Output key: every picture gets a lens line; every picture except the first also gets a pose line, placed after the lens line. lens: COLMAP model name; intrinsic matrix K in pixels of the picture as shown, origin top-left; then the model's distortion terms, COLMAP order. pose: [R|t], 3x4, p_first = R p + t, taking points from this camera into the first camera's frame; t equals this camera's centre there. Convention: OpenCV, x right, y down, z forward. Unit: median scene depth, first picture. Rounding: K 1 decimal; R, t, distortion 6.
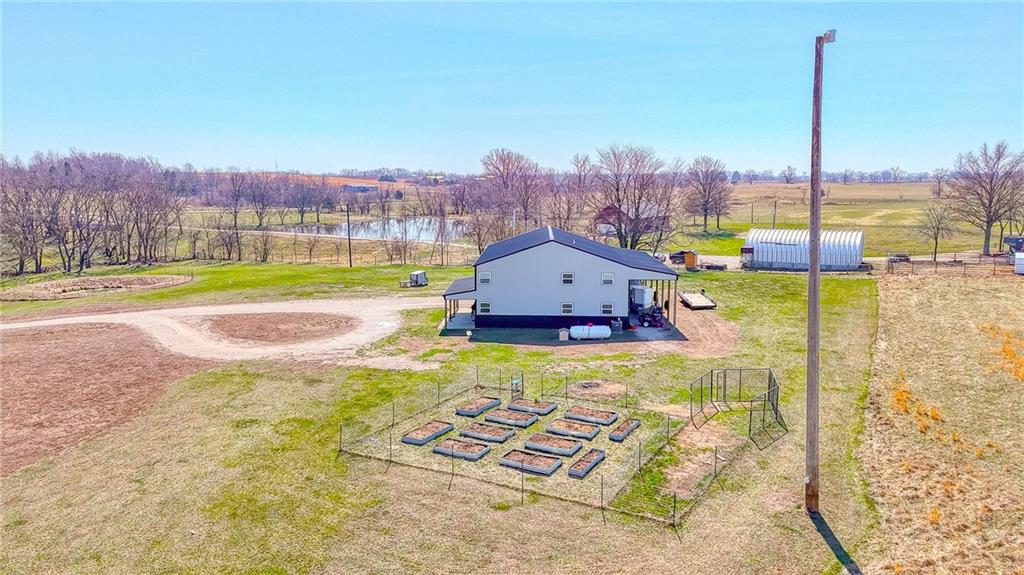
lens RADIAL K [[751.8, 0, 517.1], [0, 751.8, 289.1], [0, 0, 1]] dist [0.079097, -0.072818]
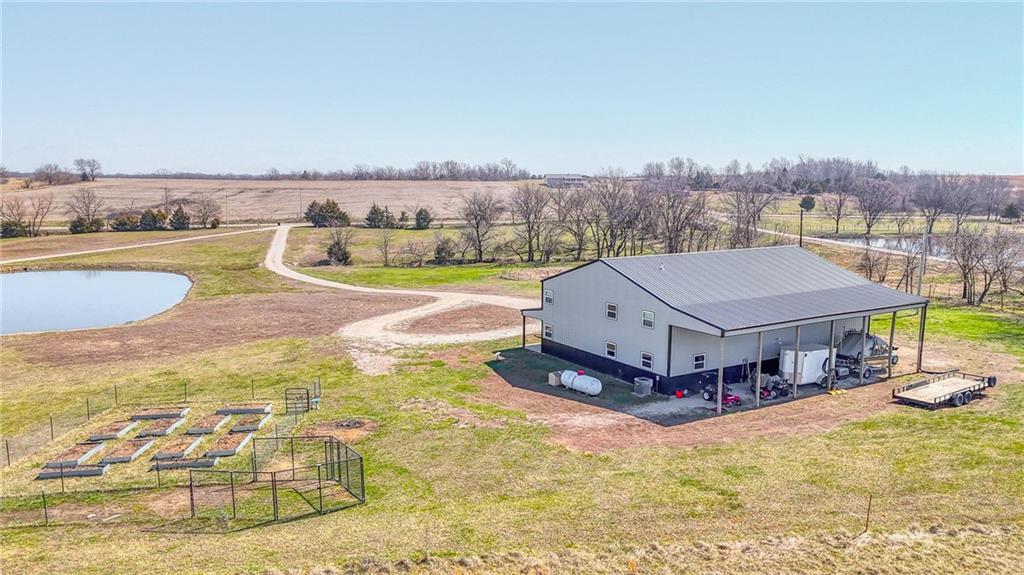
lens RADIAL K [[751.8, 0, 511.4], [0, 751.8, 283.5], [0, 0, 1]] dist [0.079097, -0.072818]
pose [[0.562459, 0.111213, -0.819312, 0.632974], [-0.121560, 0.991268, 0.051103, -0.068271], [0.817841, 0.070852, 0.571066, 0.470979]]
